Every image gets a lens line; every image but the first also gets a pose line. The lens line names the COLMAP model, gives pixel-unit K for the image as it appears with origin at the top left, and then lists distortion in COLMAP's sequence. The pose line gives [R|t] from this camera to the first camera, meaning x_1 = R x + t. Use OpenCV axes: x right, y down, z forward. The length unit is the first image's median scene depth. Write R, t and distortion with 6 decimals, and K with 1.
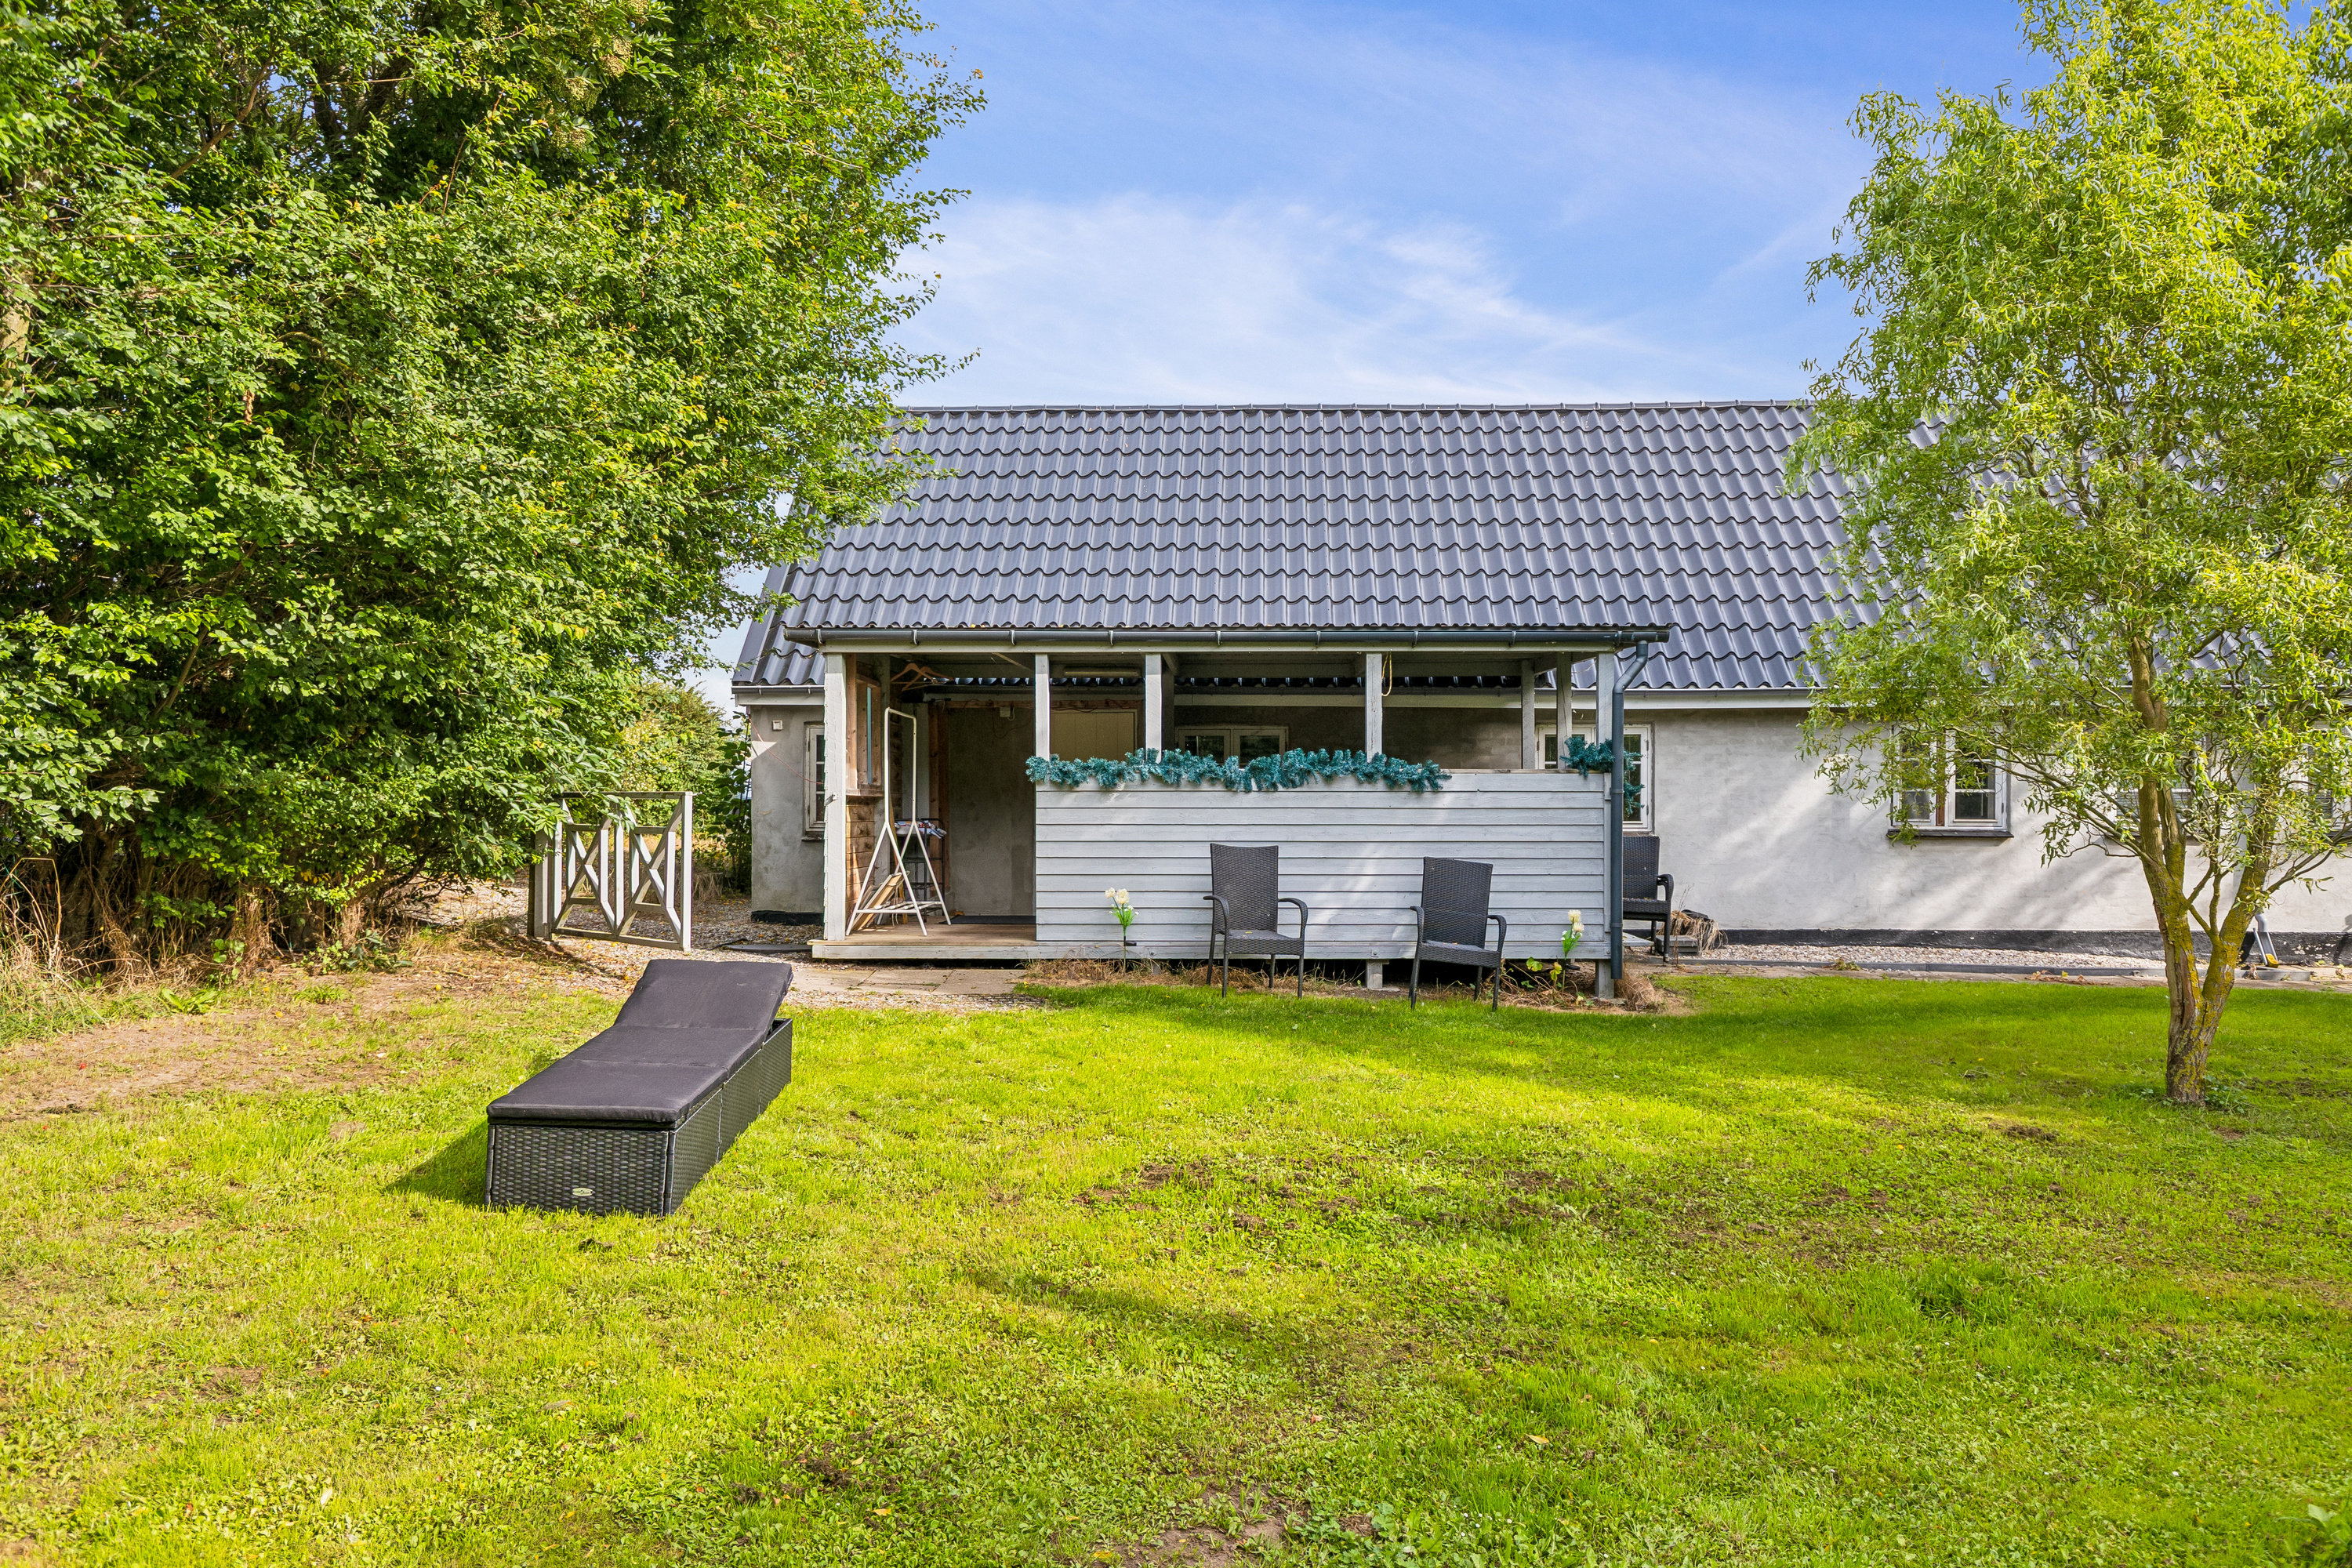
lens RADIAL K [[1730.1, 0, 1176.0], [0, 1730.1, 784.0], [0, 0, 1]] dist [0.002803, -0.007201]
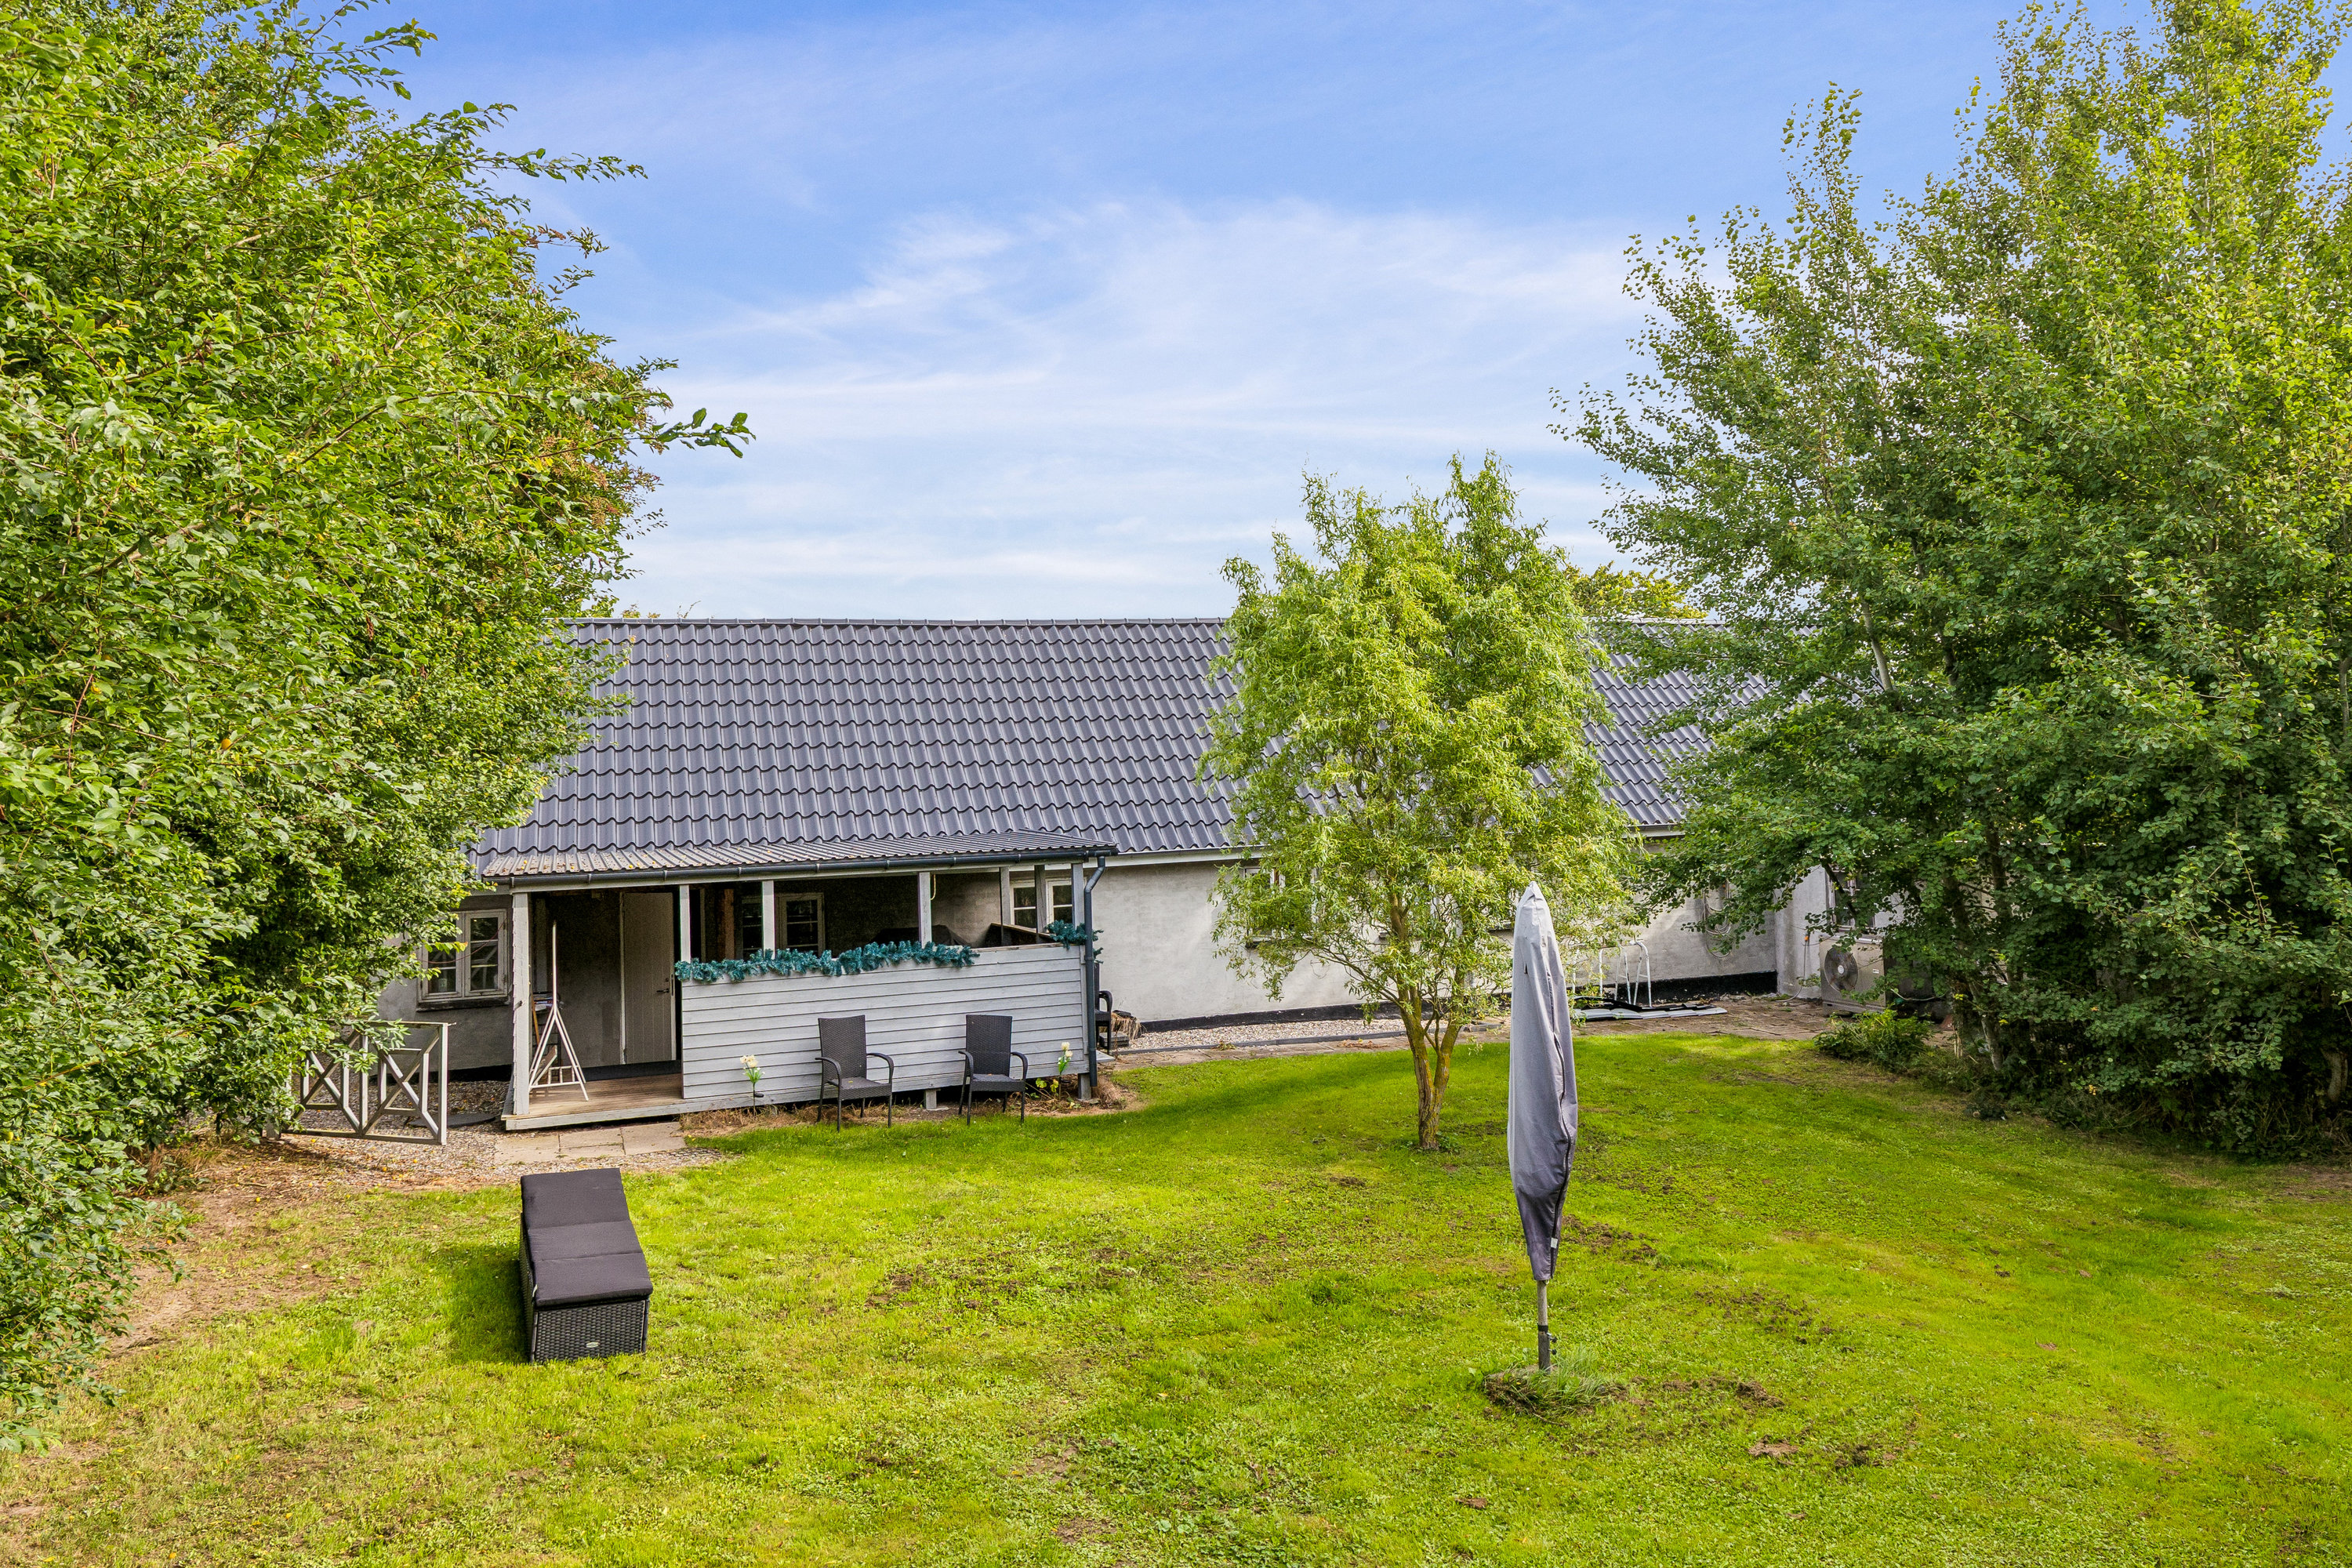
lens RADIAL K [[1516.4, 0, 1172.4], [0, 1516.4, 717.4], [0, 0, 1]] dist [0.007543, -0.000206]
pose [[0.935469, -0.008612, 0.353304, -0.150178], [0.038222, 0.996304, -0.076920, -0.107564], [-0.351336, 0.085460, 0.932341, -0.285887]]
